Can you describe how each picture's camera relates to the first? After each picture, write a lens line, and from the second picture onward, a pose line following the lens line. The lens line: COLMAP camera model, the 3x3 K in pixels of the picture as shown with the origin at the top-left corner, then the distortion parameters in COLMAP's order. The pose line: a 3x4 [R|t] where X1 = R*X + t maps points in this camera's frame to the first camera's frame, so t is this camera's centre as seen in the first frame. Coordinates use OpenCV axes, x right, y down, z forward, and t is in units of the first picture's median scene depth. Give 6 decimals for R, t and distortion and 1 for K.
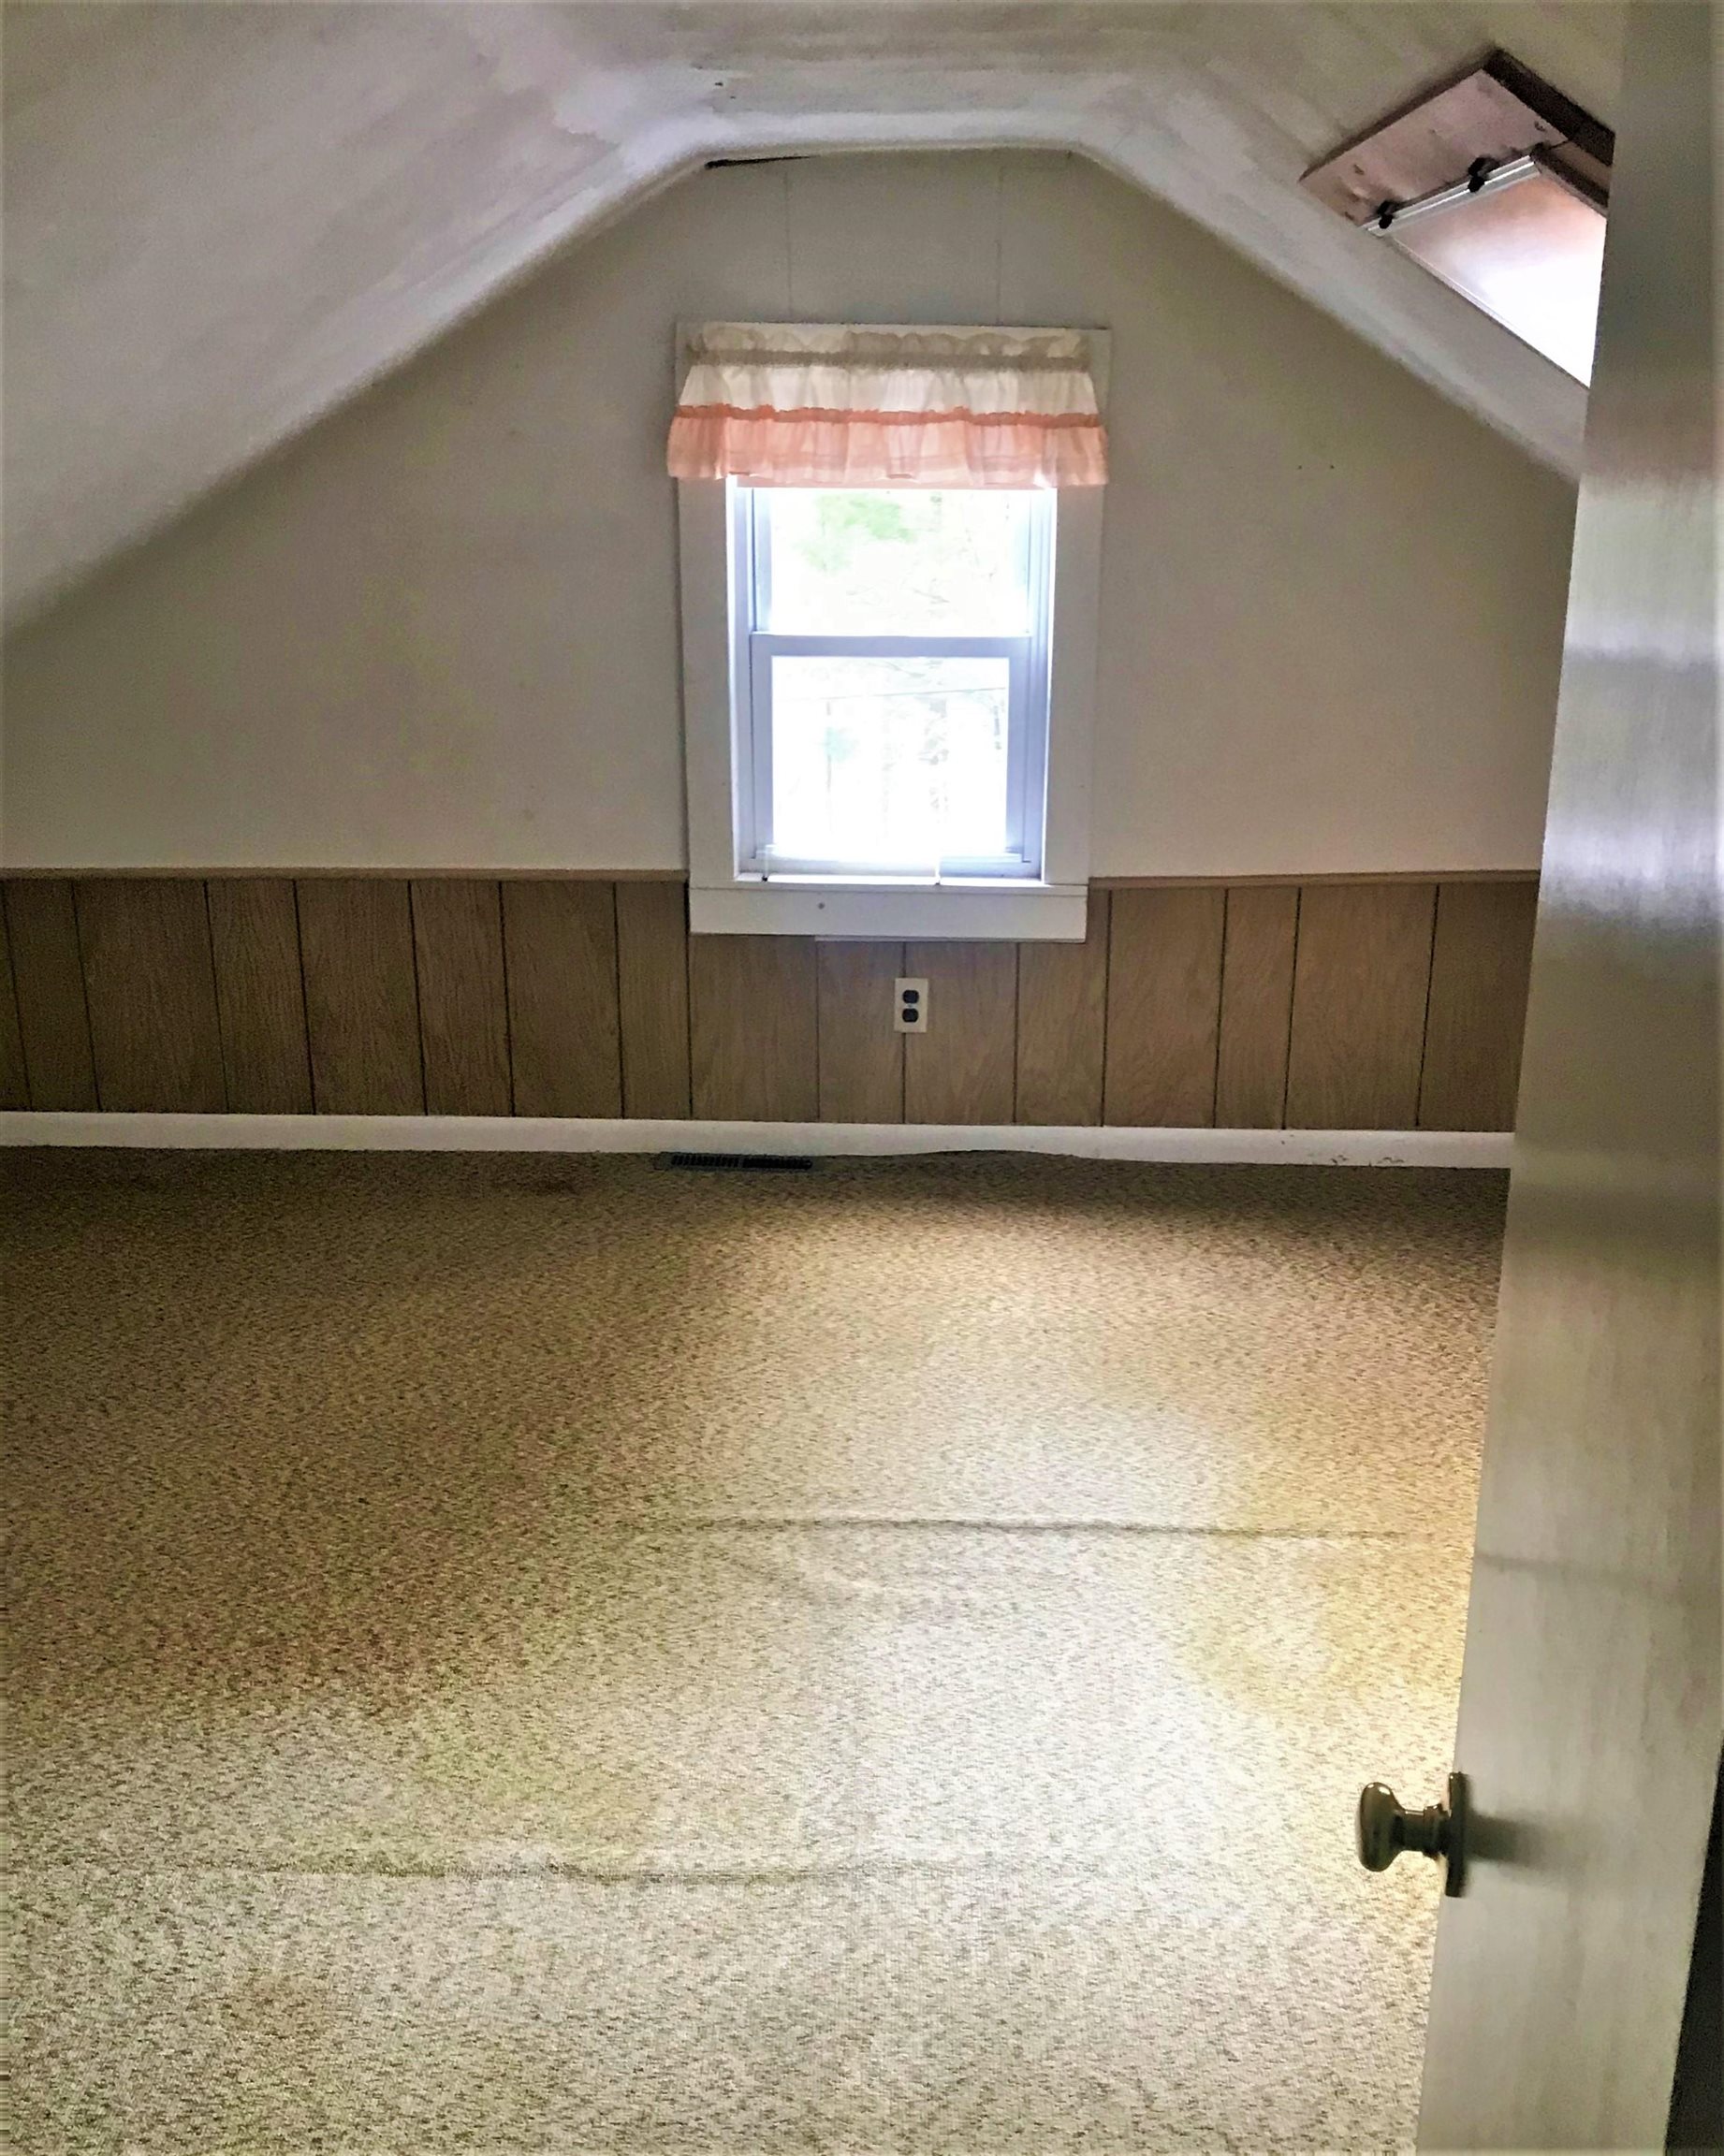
lens RADIAL K [[2074.4, 0, 848.0], [0, 2074.4, 1074.2], [0, 0, 1]] dist [0.008997, 0.000000]
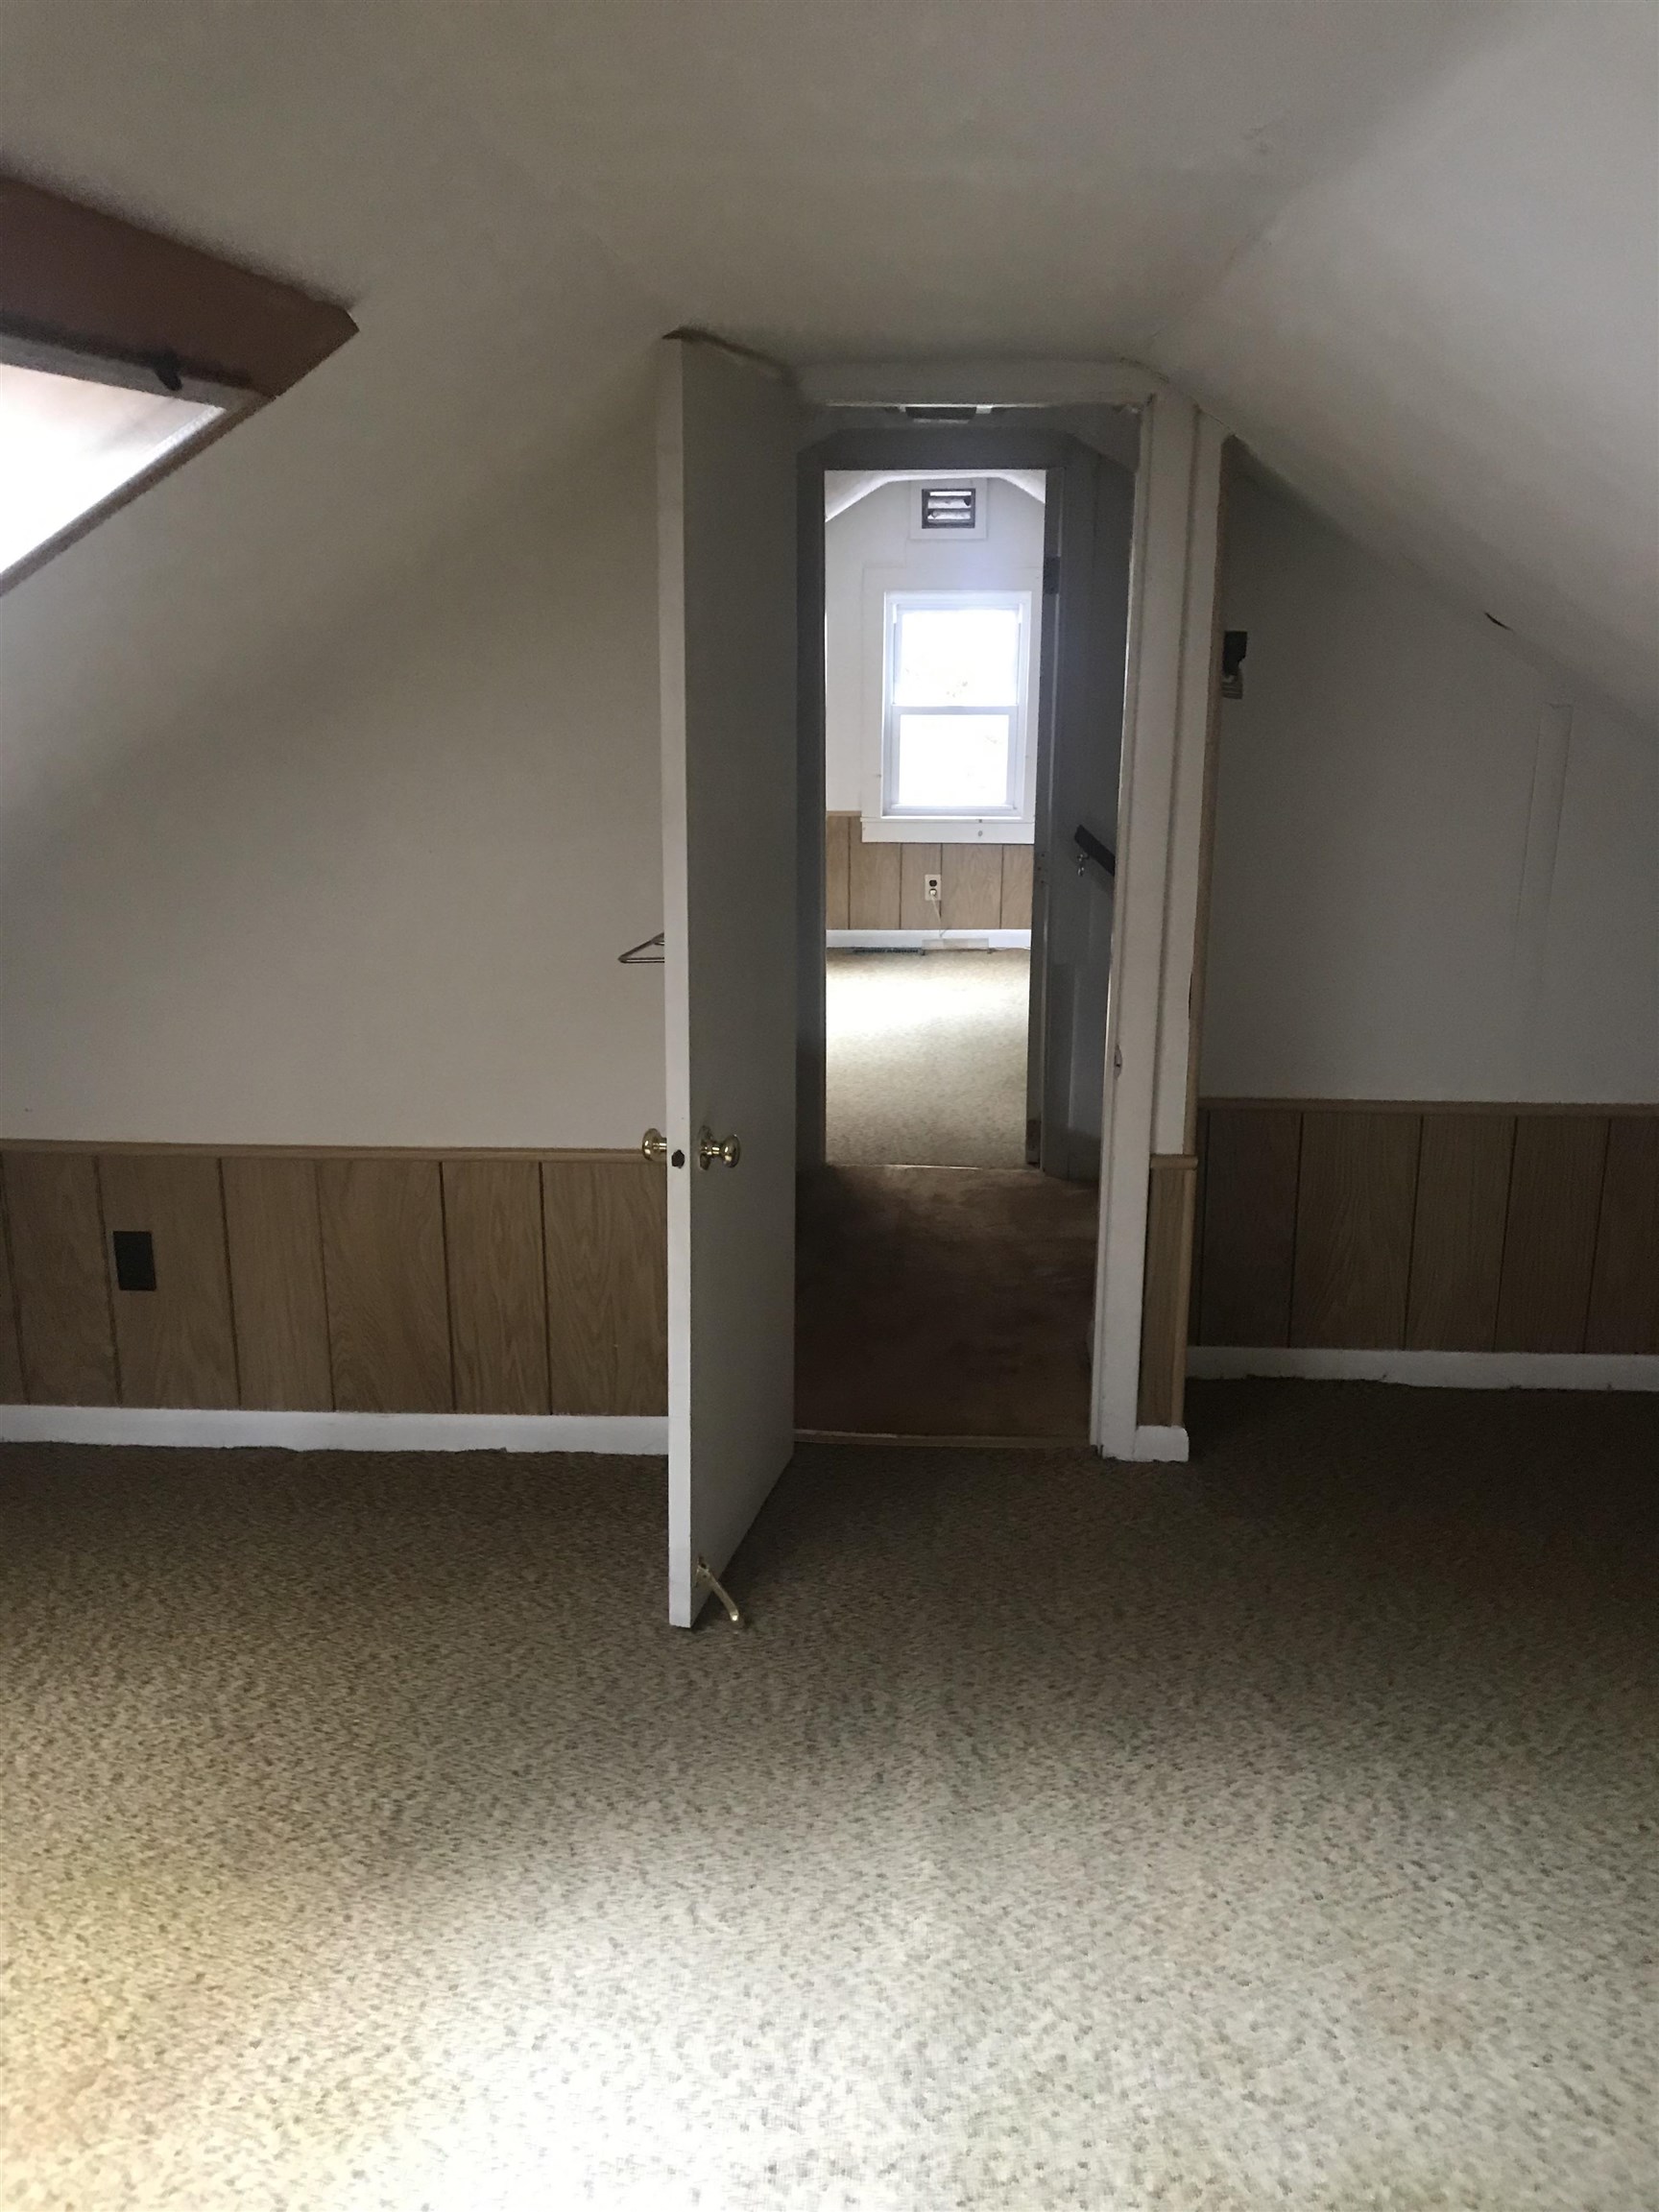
lens RADIAL K [[1816.4, 0, 831.1], [0, 1816.4, 1105.4], [0, 0, 1]] dist [-0.010151, -0.006547]
pose [[-0.998886, -0.022788, 0.041319, 0.016461], [0.004038, 0.831164, 0.556013, -0.403296], [-0.047013, 0.555561, -0.830146, 1.208882]]
